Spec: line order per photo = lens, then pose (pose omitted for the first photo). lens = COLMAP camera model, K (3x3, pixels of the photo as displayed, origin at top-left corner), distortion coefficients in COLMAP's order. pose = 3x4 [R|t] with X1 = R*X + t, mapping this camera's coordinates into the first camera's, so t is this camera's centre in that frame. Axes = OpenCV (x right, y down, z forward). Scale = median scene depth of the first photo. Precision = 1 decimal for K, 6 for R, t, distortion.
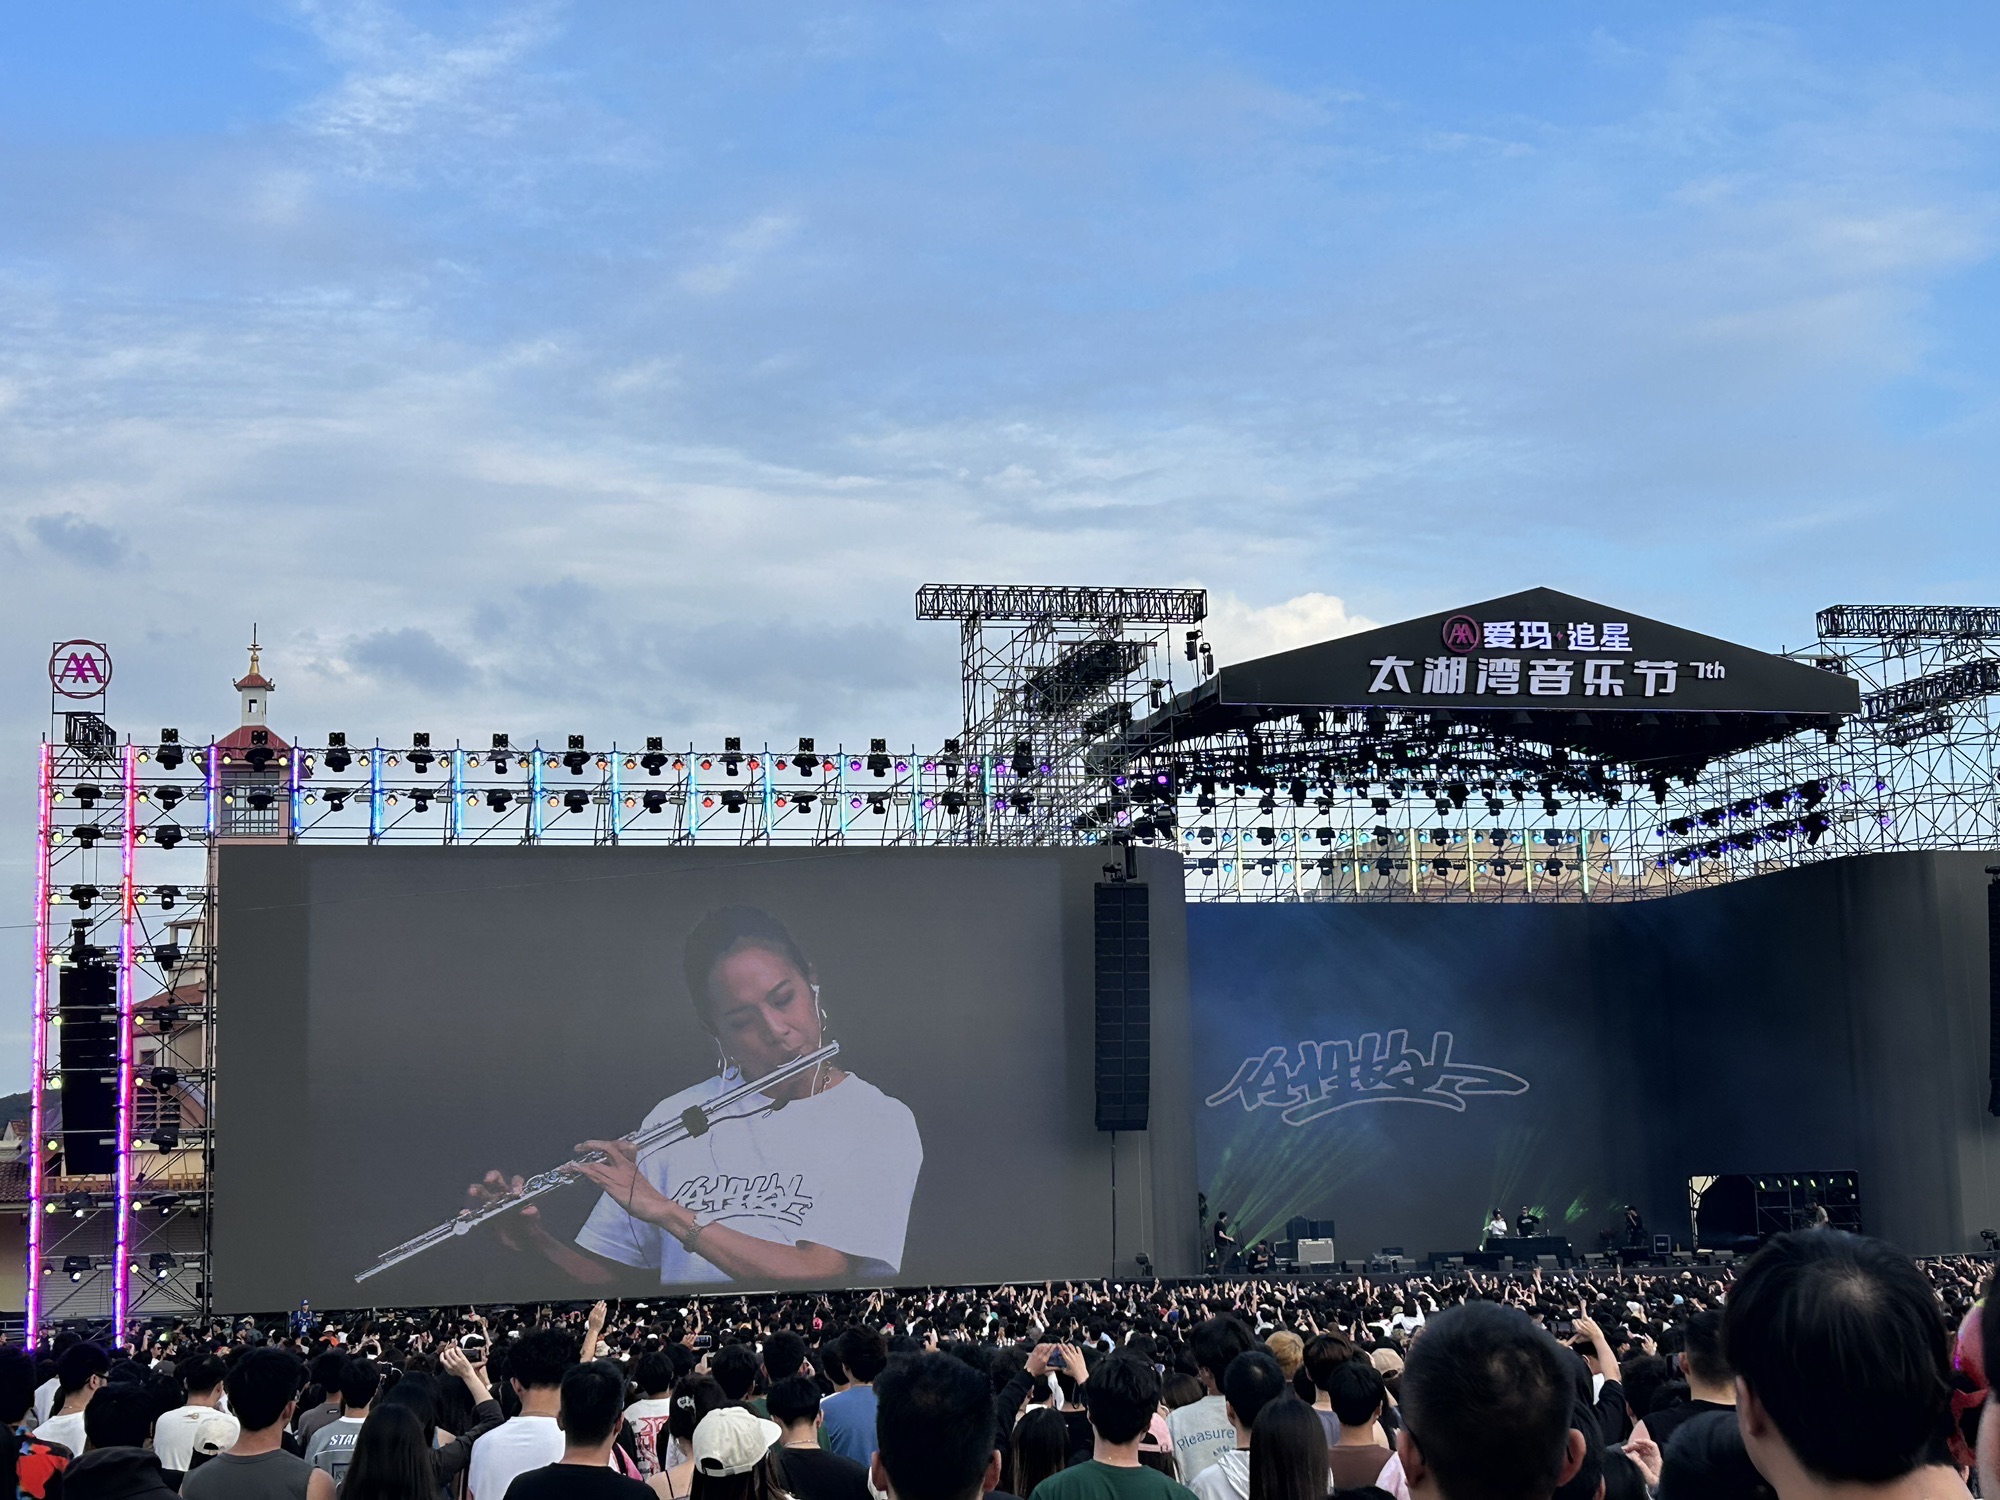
lens RADIAL K [[2979.4, 0, 996.6], [0, 2979.4, 755.8], [0, 0, 1]] dist [0.074732, 0.000000]
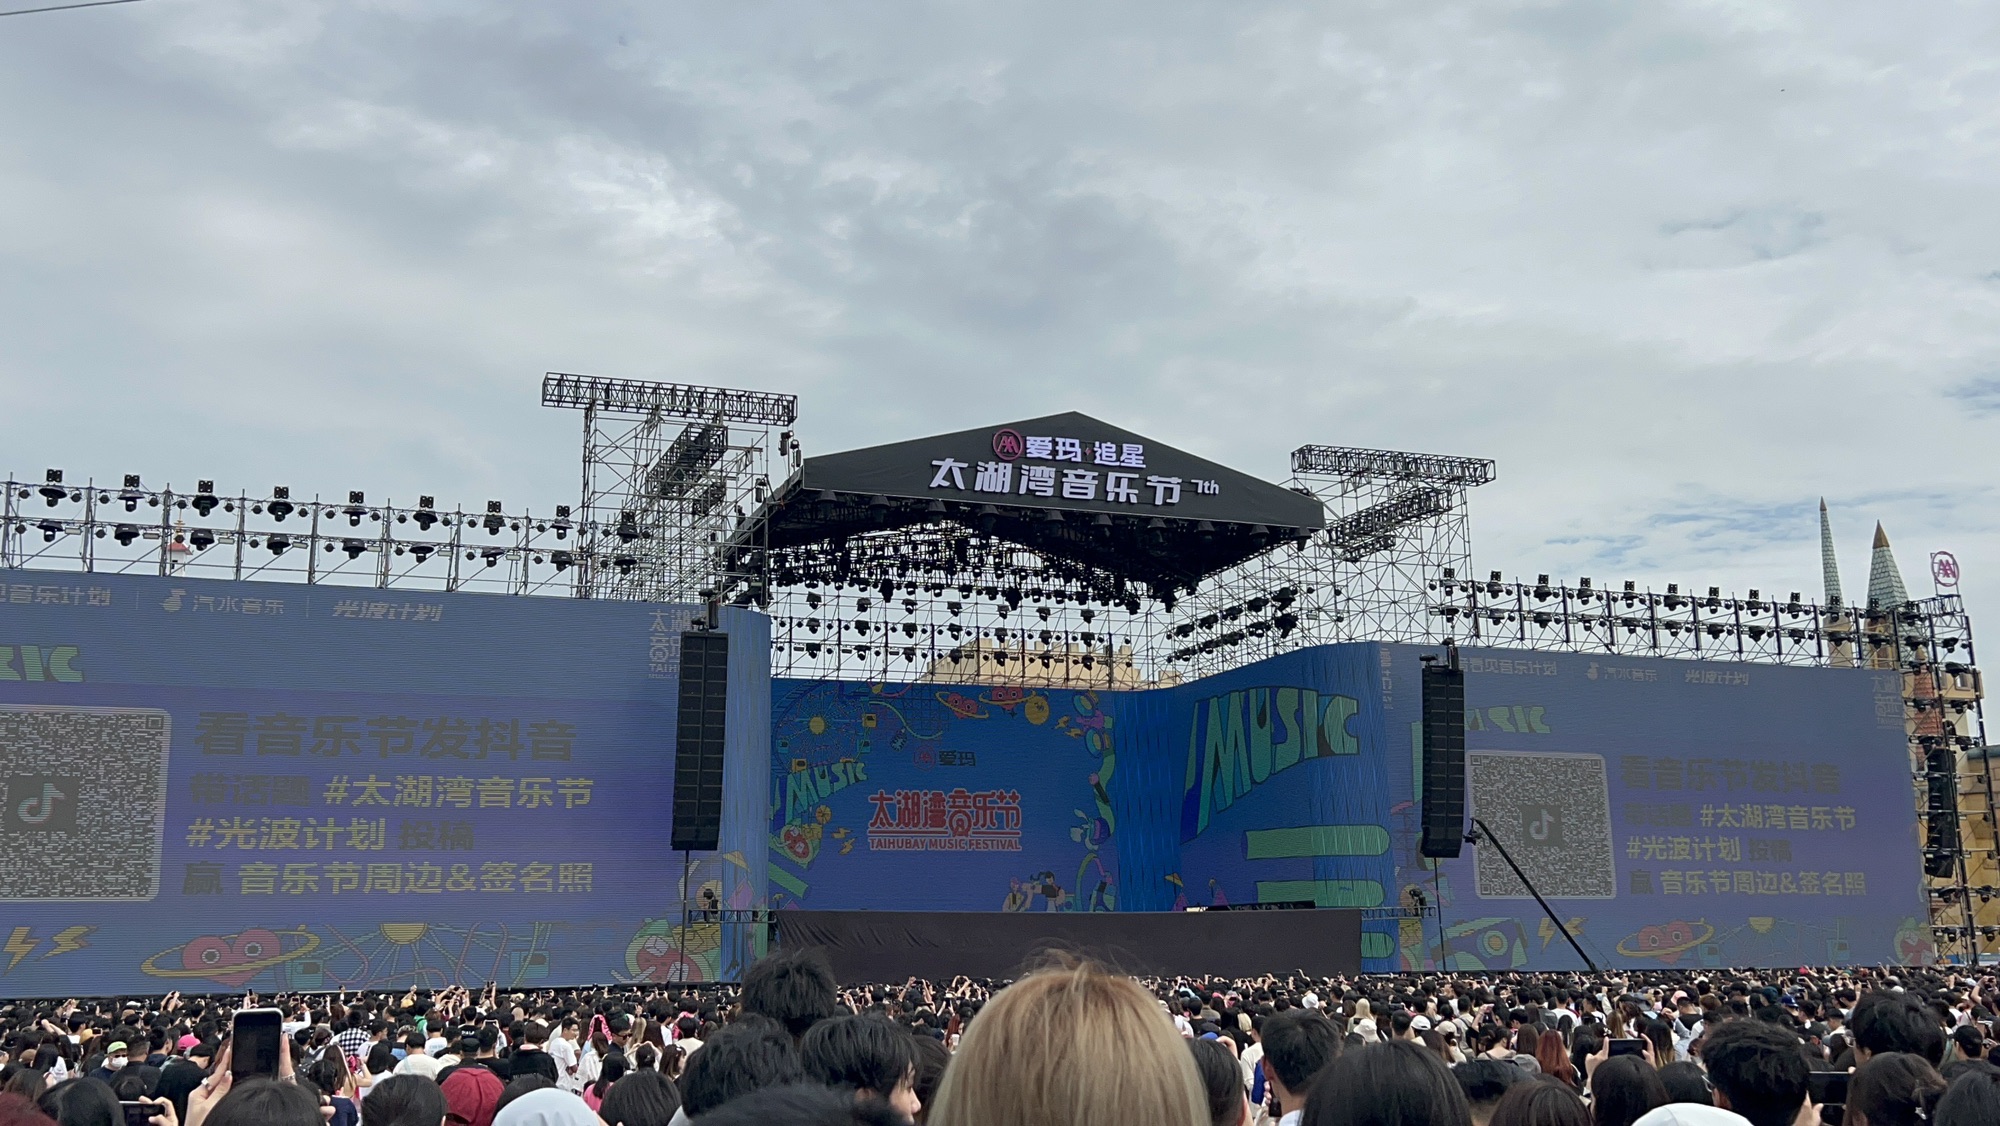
lens RADIAL K [[1792.1, 0, 1004.9], [0, 1792.1, 551.3], [0, 0, 1]] dist [0.144065, -0.015590]
pose [[0.992812, 0.041801, 0.112151, 0.070963], [-0.033770, 0.996791, -0.072575, 0.052822], [-0.114825, 0.068266, 0.991037, 0.267515]]
